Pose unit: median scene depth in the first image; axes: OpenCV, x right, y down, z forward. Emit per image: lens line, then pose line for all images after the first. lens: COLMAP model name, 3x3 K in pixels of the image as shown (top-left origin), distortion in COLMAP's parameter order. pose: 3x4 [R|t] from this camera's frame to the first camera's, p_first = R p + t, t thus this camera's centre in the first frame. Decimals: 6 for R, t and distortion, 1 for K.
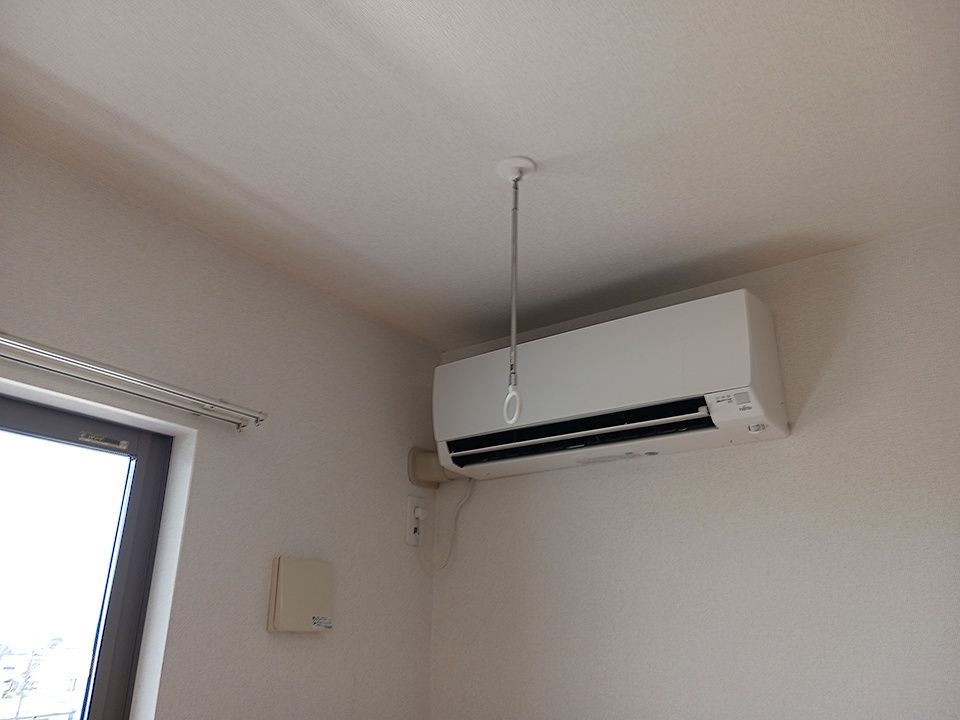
lens RADIAL K [[752.5, 0, 480.0], [0, 752.5, 360.0], [0, 0, 1]] dist [0.001987, -0.004156]
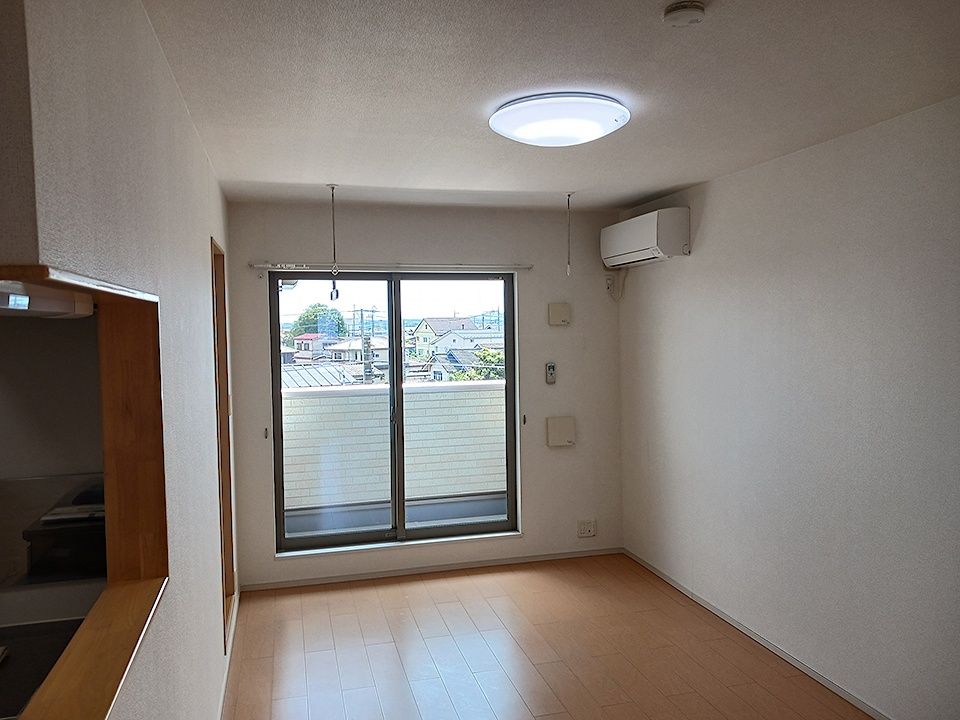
lens RADIAL K [[752.5, 0, 480.0], [0, 752.5, 360.0], [0, 0, 1]] dist [0.001987, -0.004156]
pose [[0.771134, 0.003650, -0.636662, 1.559335], [0.247780, 0.919426, 0.305386, -0.579785], [0.586478, -0.393246, 0.708097, -1.569198]]
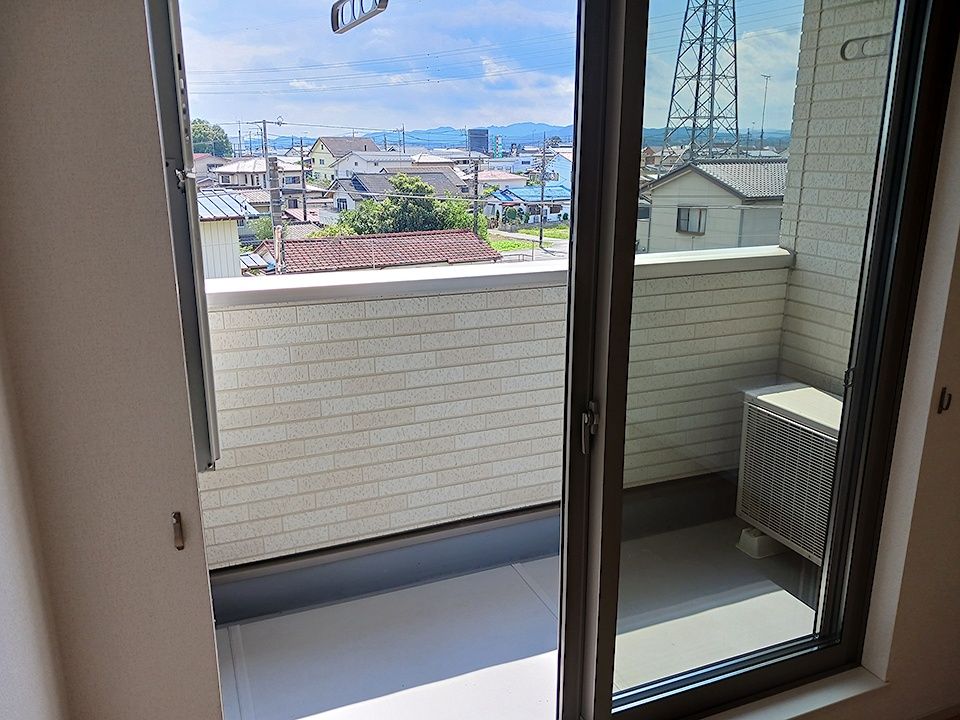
lens RADIAL K [[752.5, 0, 480.0], [0, 752.5, 360.0], [0, 0, 1]] dist [0.001987, -0.004156]
pose [[0.850486, 0.131100, -0.509398, 1.345490], [0.193739, 0.822280, 0.535090, -0.526366], [0.489018, -0.553777, 0.673938, -1.432678]]
